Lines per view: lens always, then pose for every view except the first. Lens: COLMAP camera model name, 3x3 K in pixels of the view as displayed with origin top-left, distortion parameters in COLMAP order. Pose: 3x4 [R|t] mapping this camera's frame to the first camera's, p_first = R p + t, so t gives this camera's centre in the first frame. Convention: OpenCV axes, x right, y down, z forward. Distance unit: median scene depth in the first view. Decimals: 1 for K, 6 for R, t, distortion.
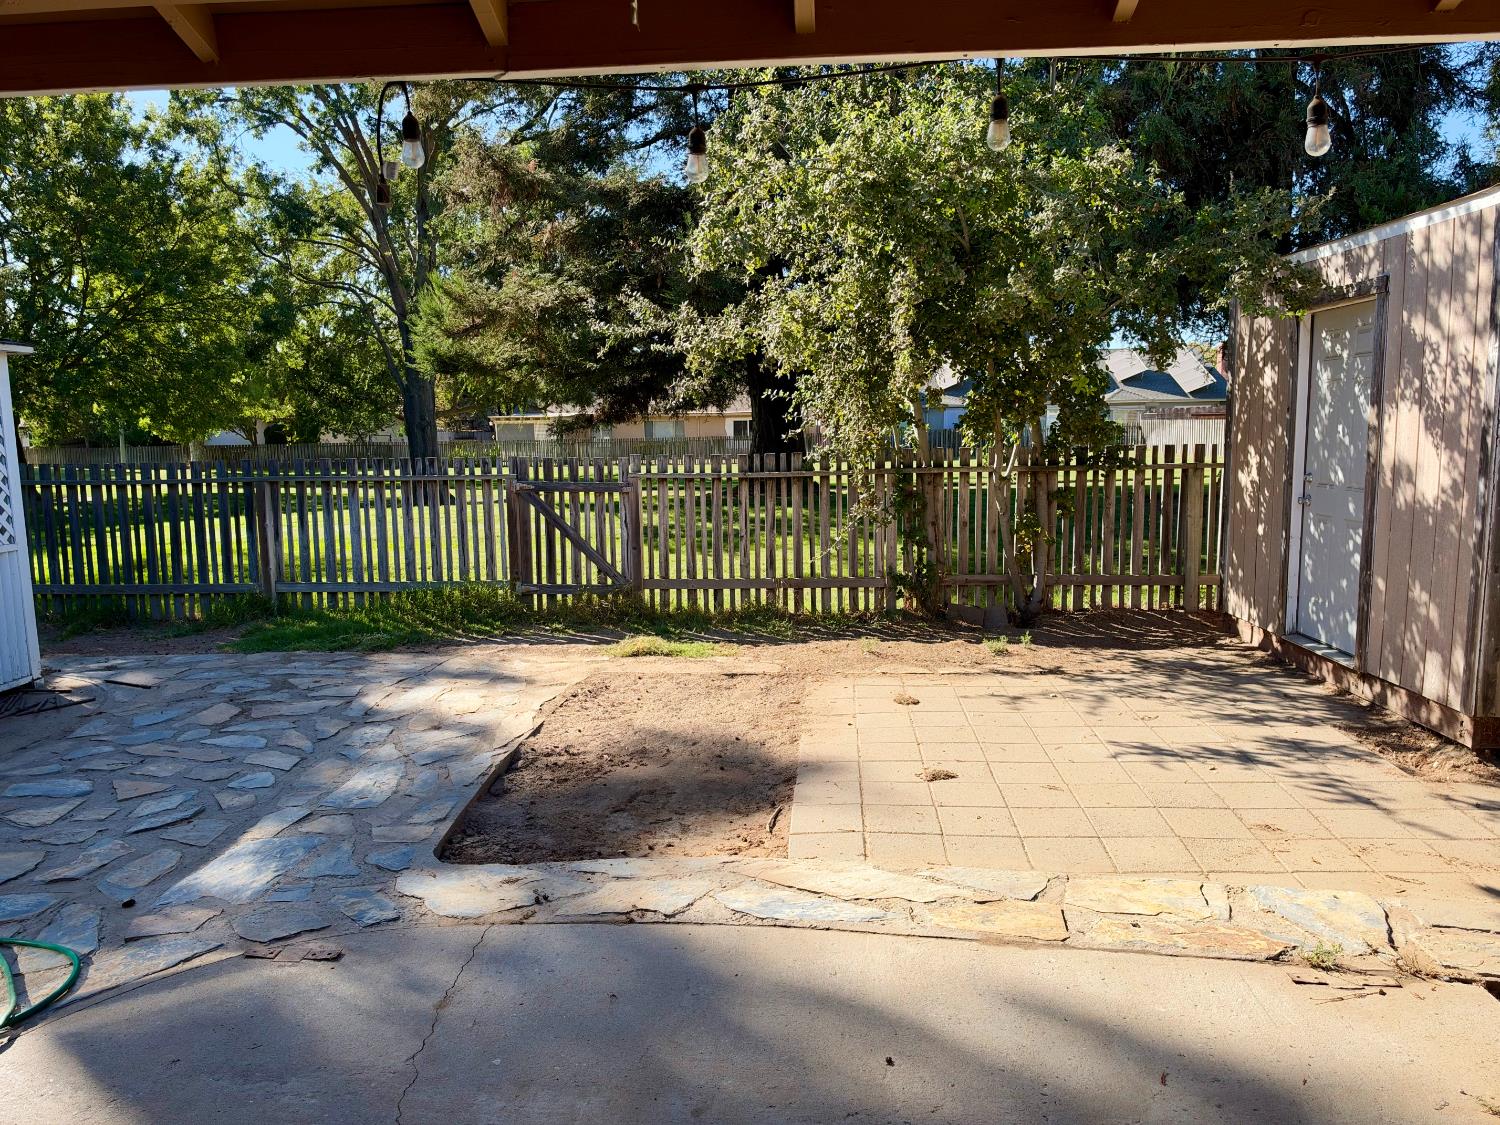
lens RADIAL K [[1084.1, 0, 750.0], [0, 1084.1, 562.5], [0, 0, 1]] dist [0.043095, -0.076252]
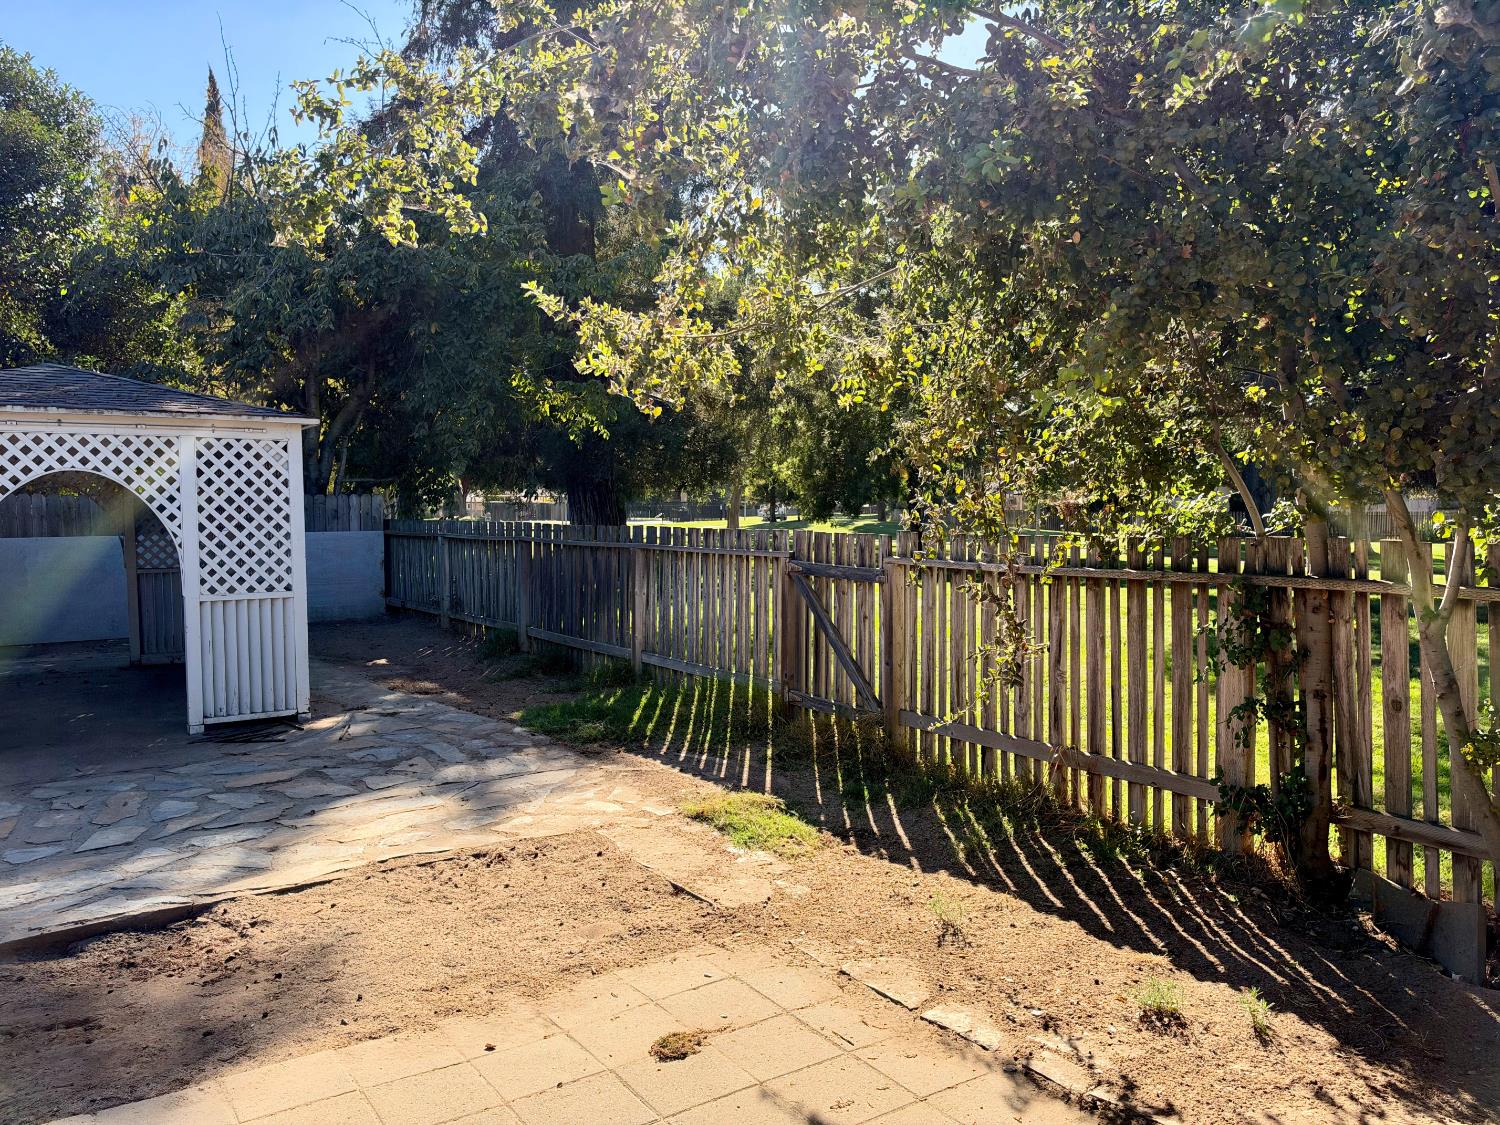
lens RADIAL K [[1086.5, 0, 750.0], [0, 1086.5, 562.5], [0, 0, 1]] dist [-0.012253, -0.005811]
pose [[0.617556, 0.053416, -0.784711, 0.639702], [-0.103530, 0.994531, -0.013778, -0.102720], [0.779683, 0.089750, 0.619709, 0.843019]]
